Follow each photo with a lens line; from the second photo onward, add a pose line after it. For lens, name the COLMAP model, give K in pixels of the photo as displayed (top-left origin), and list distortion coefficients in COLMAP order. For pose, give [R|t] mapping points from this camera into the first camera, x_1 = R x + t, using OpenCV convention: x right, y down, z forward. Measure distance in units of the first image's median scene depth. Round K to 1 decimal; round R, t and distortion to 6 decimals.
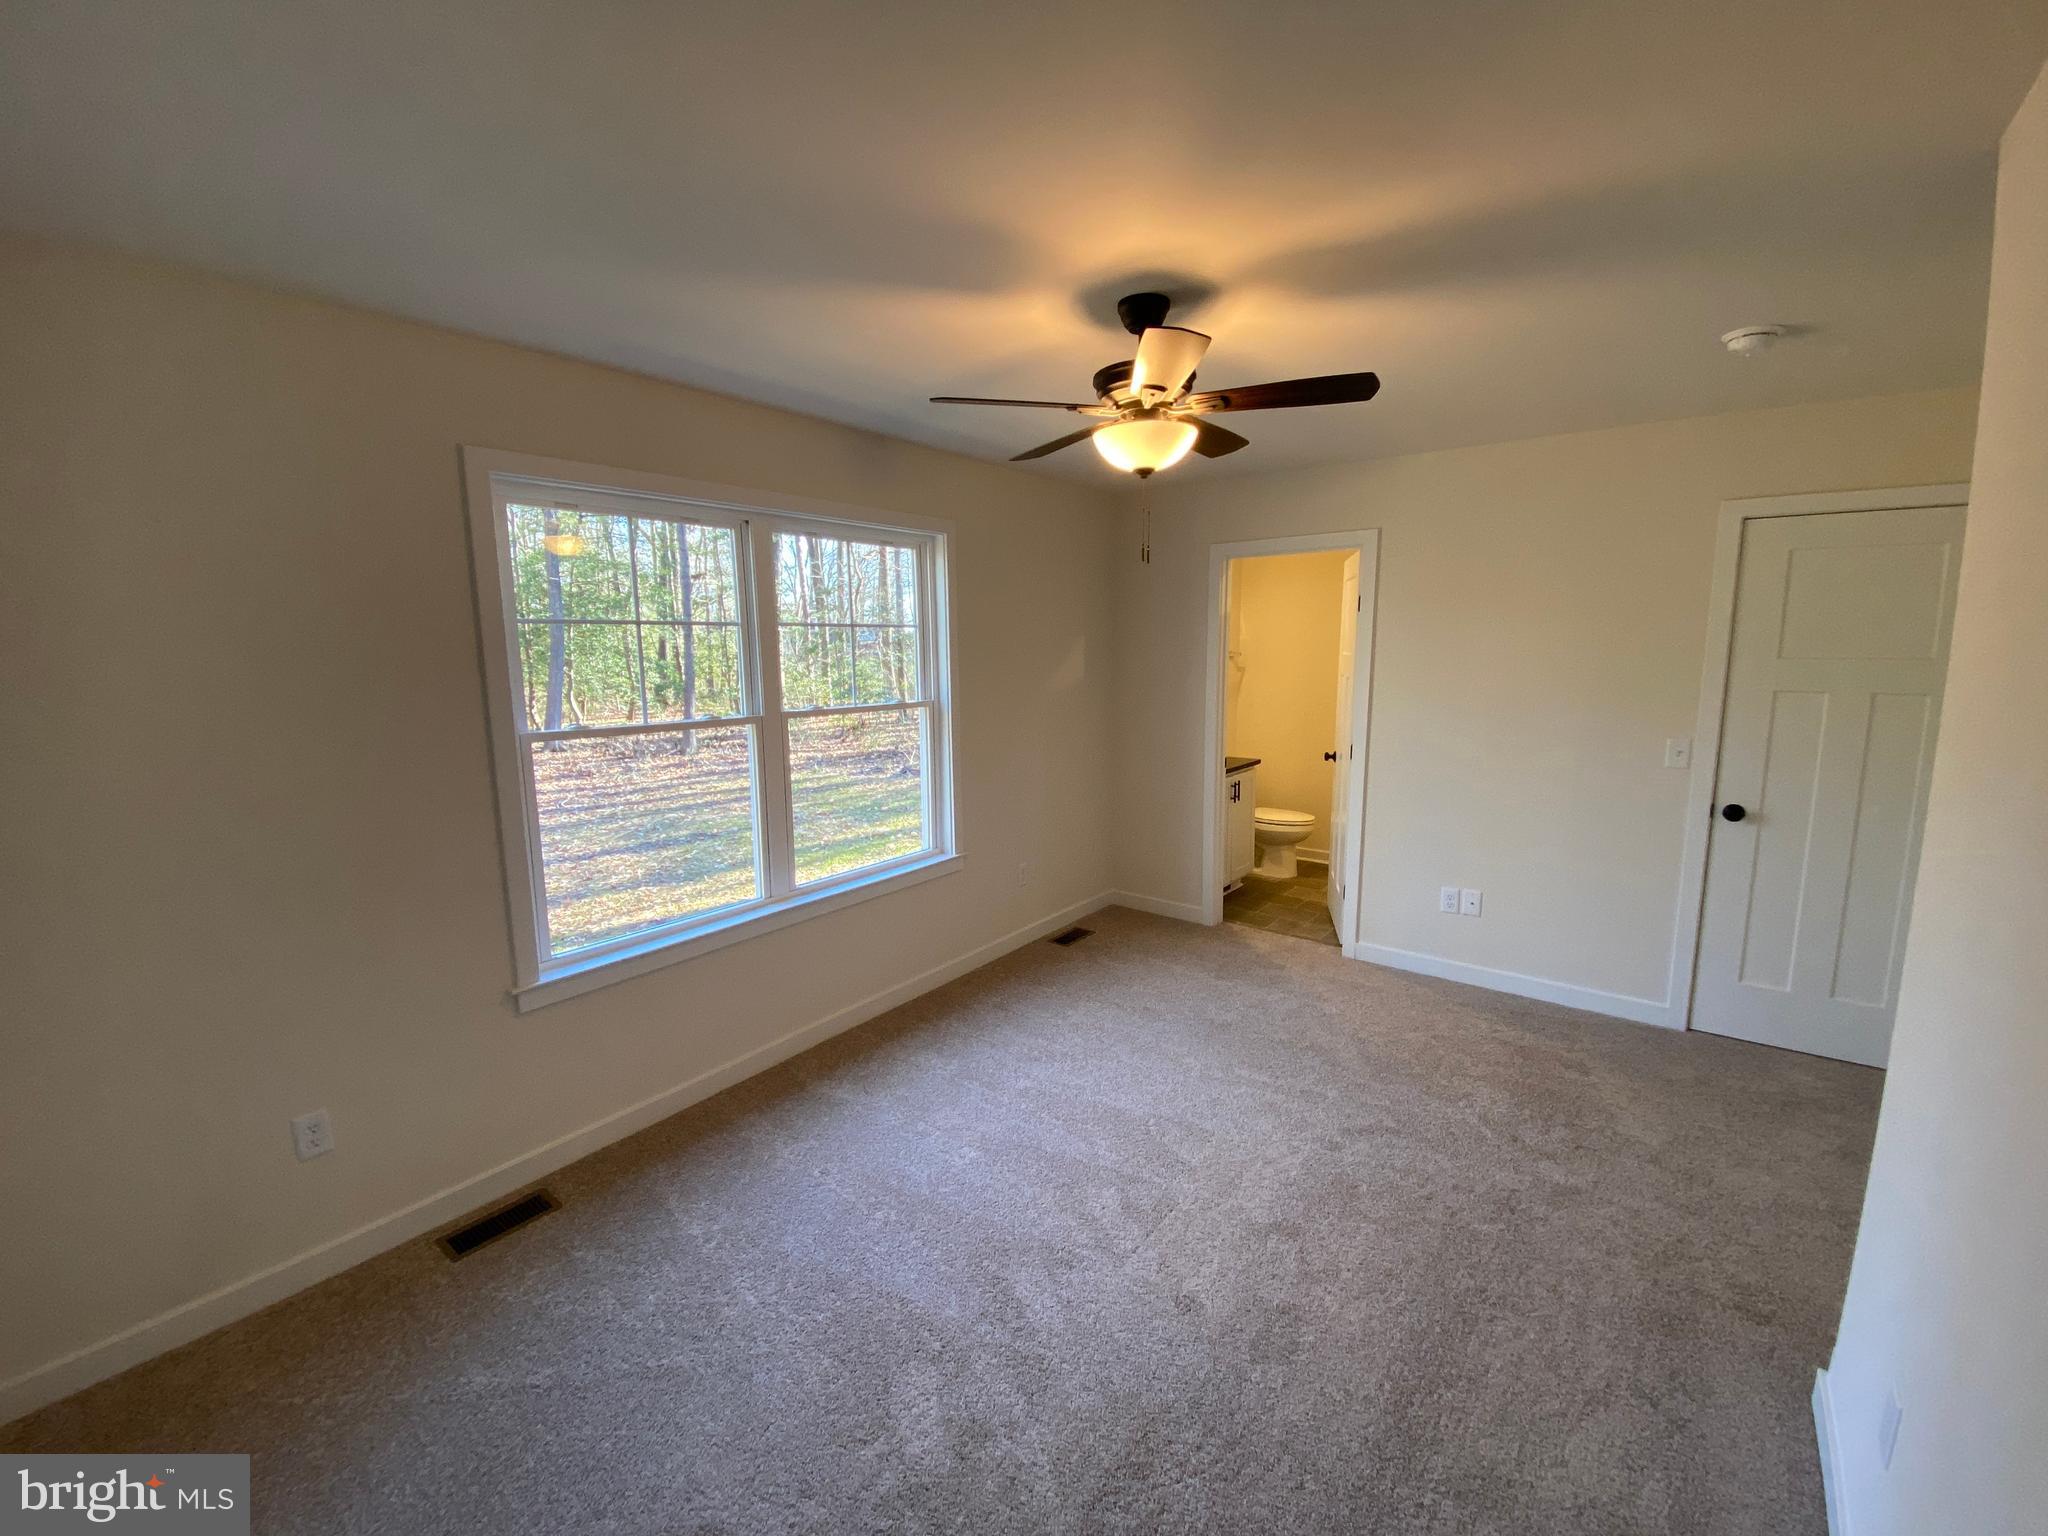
lens RADIAL K [[834.5, 0, 1027.0], [0, 834.5, 766.0], [0, 0, 1]] dist [0.022247, -0.021461]
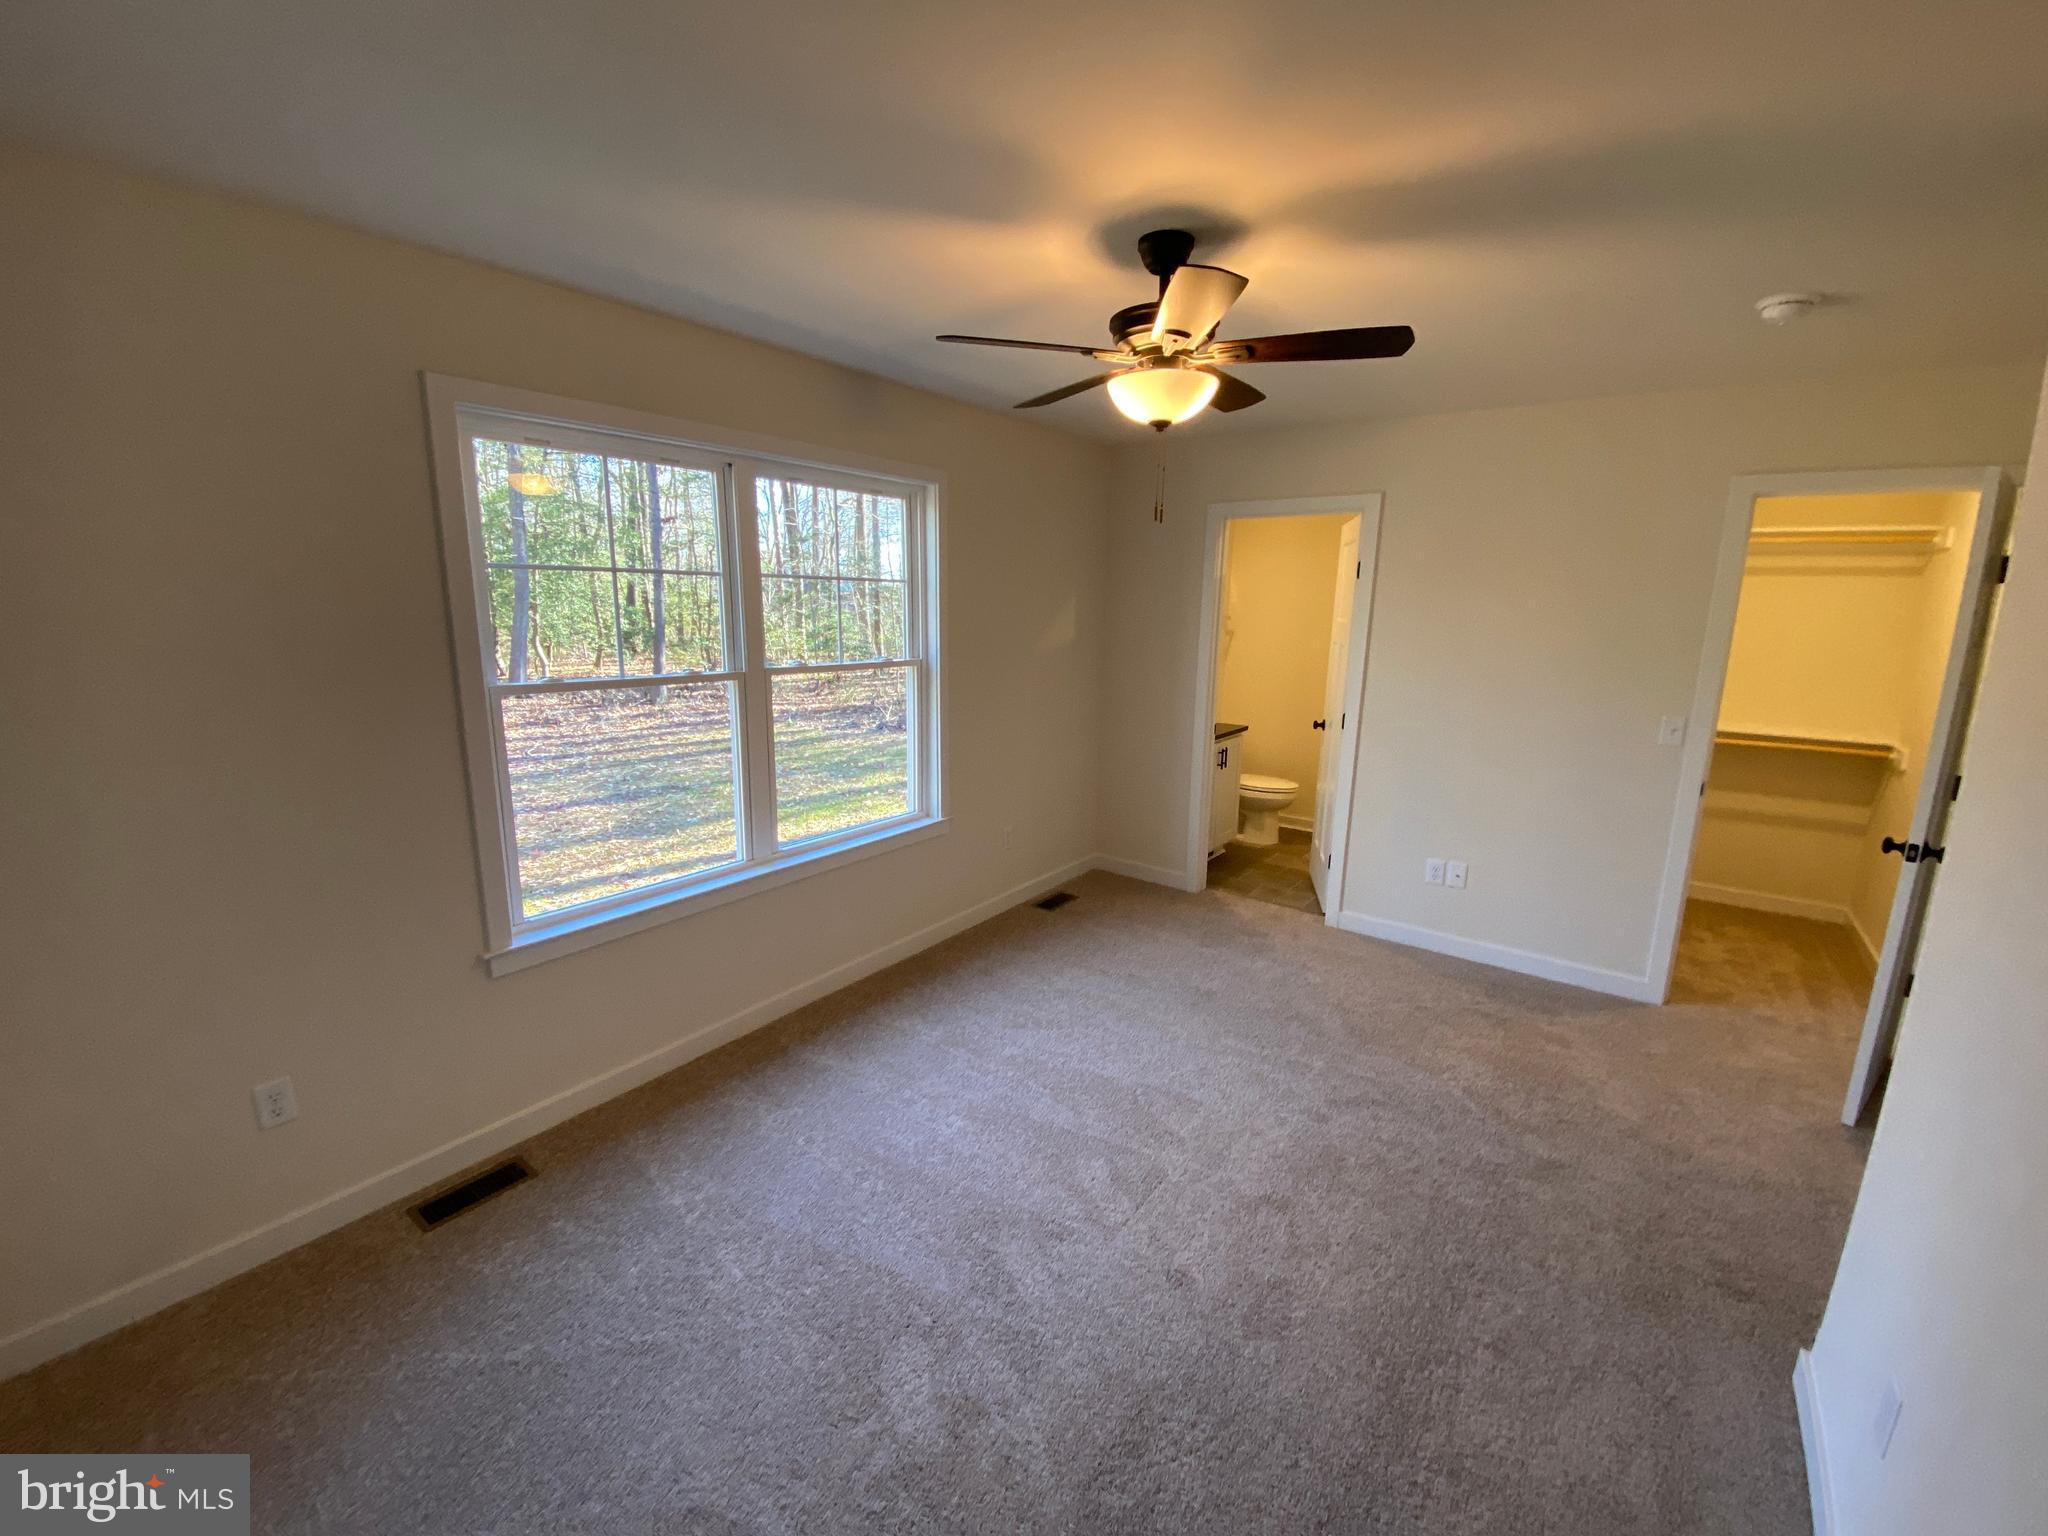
lens RADIAL K [[834.4, 0, 1024.1], [0, 834.4, 765.6], [0, 0, 1]] dist [0.022406, -0.021942]
pose [[0.999353, 0.020669, 0.029446, -0.027069], [-0.022153, 0.998452, 0.051020, -0.010134], [-0.028346, -0.051639, 0.998263, 0.033803]]
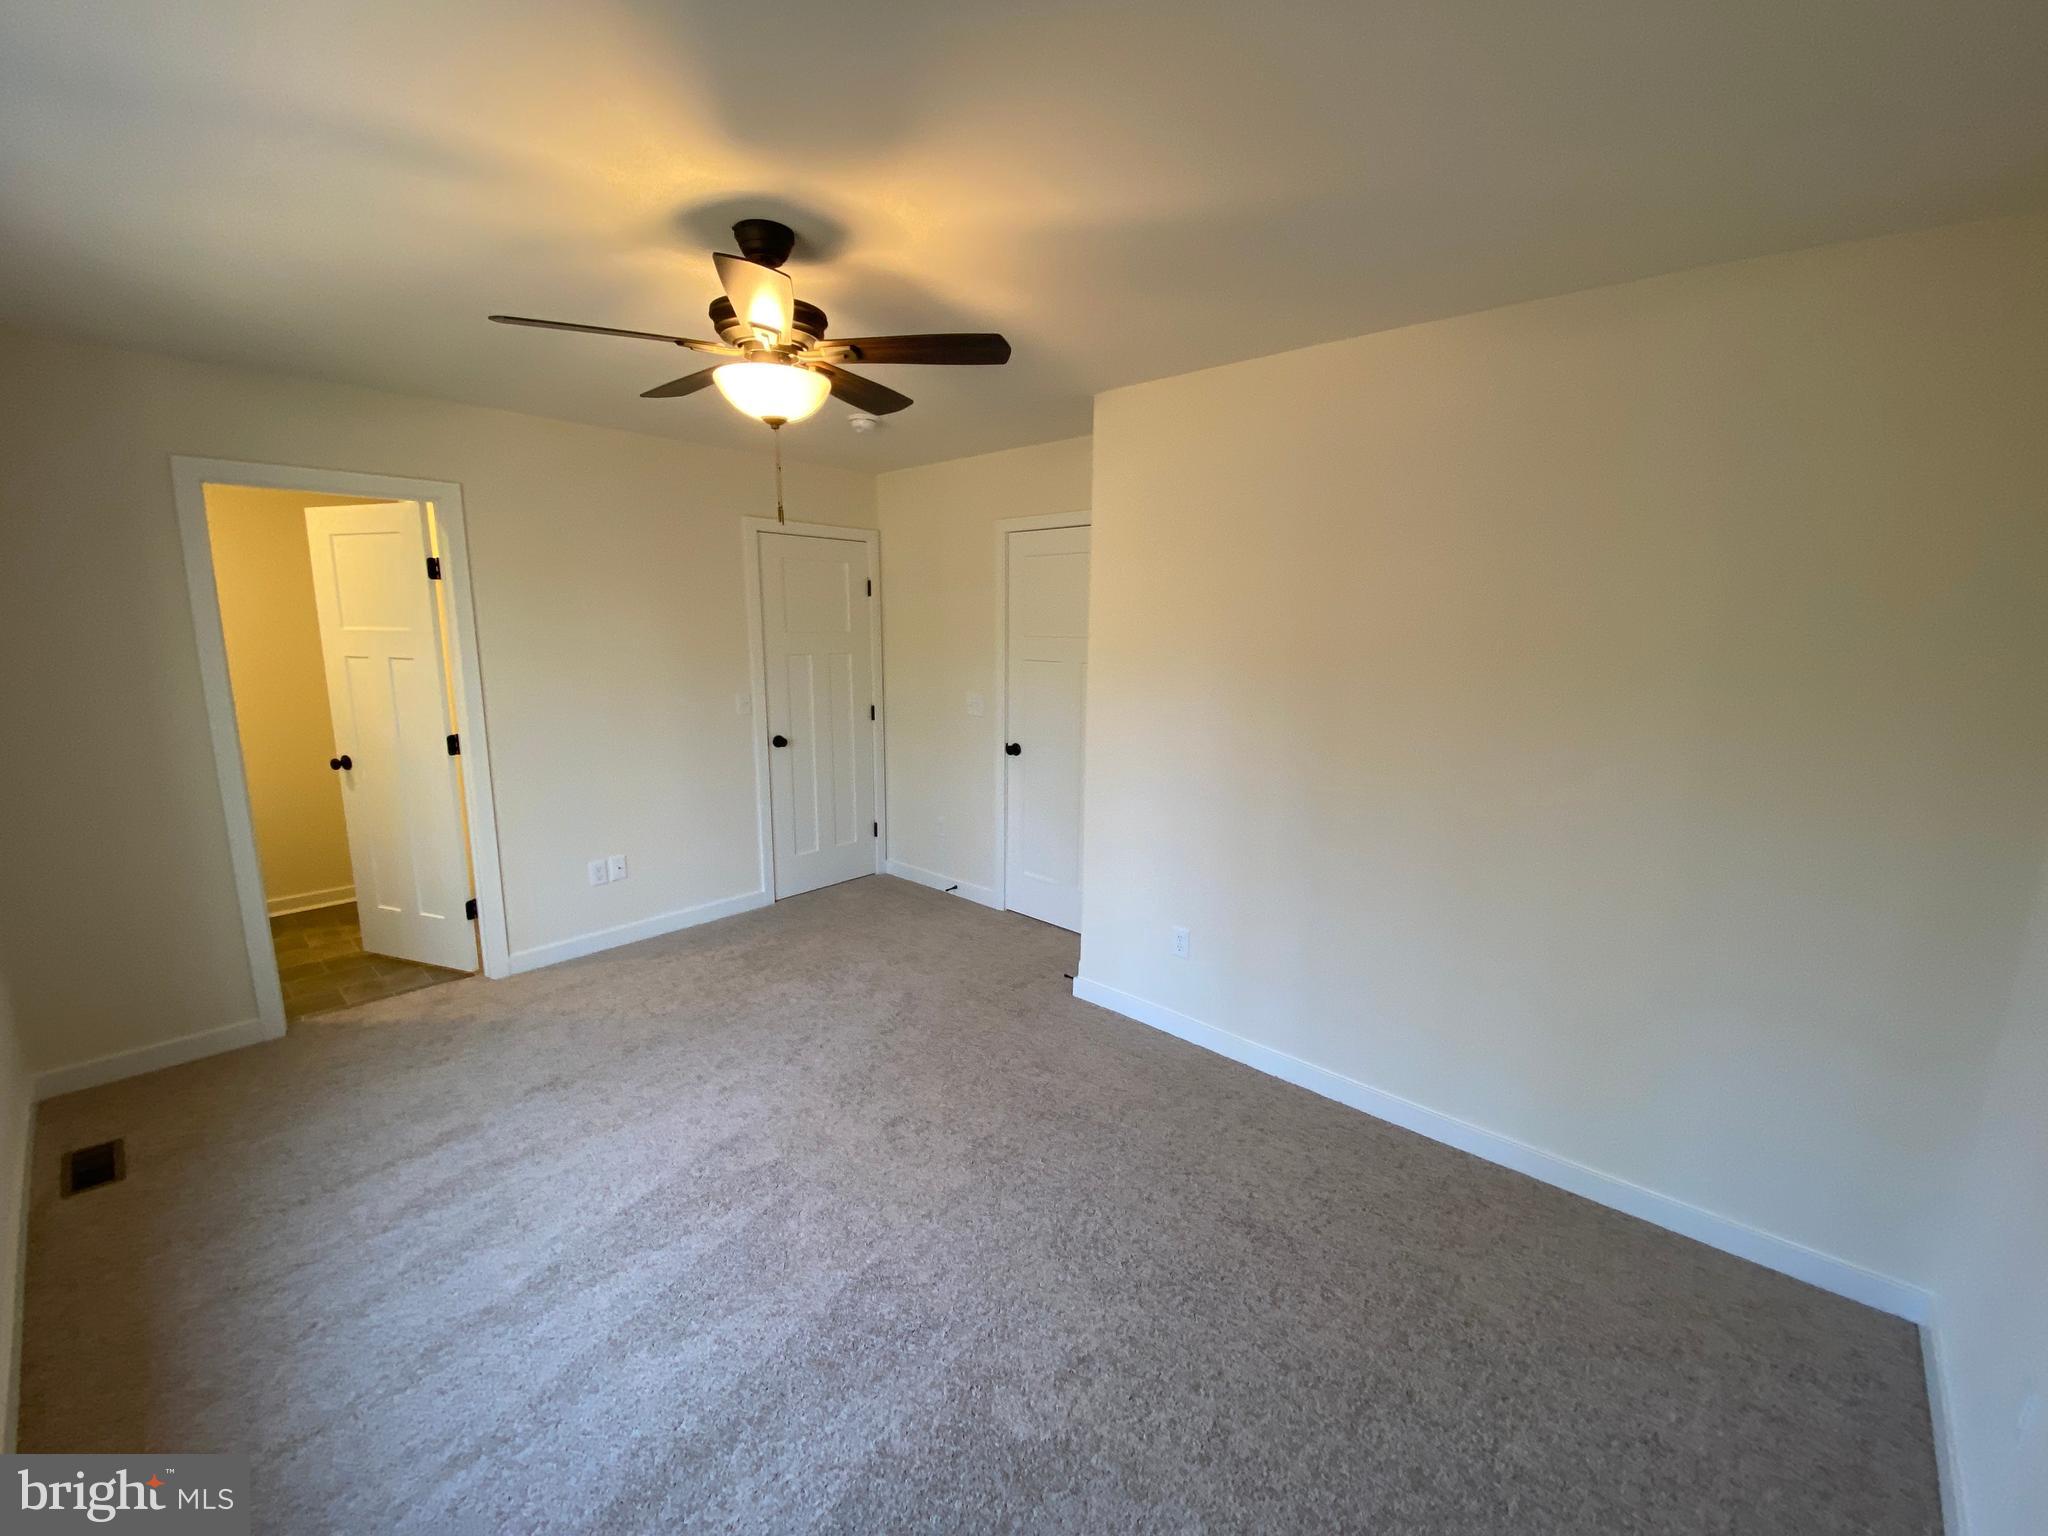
lens RADIAL K [[831.4, 0, 1024.0], [0, 831.4, 768.0], [0, 0, 1]] dist [0.024322, -0.019921]
pose [[0.067963, -0.165589, 0.983850, -0.646079], [0.137276, 0.978303, 0.155173, -0.074766], [-0.988199, 0.124513, 0.089219, 0.568943]]
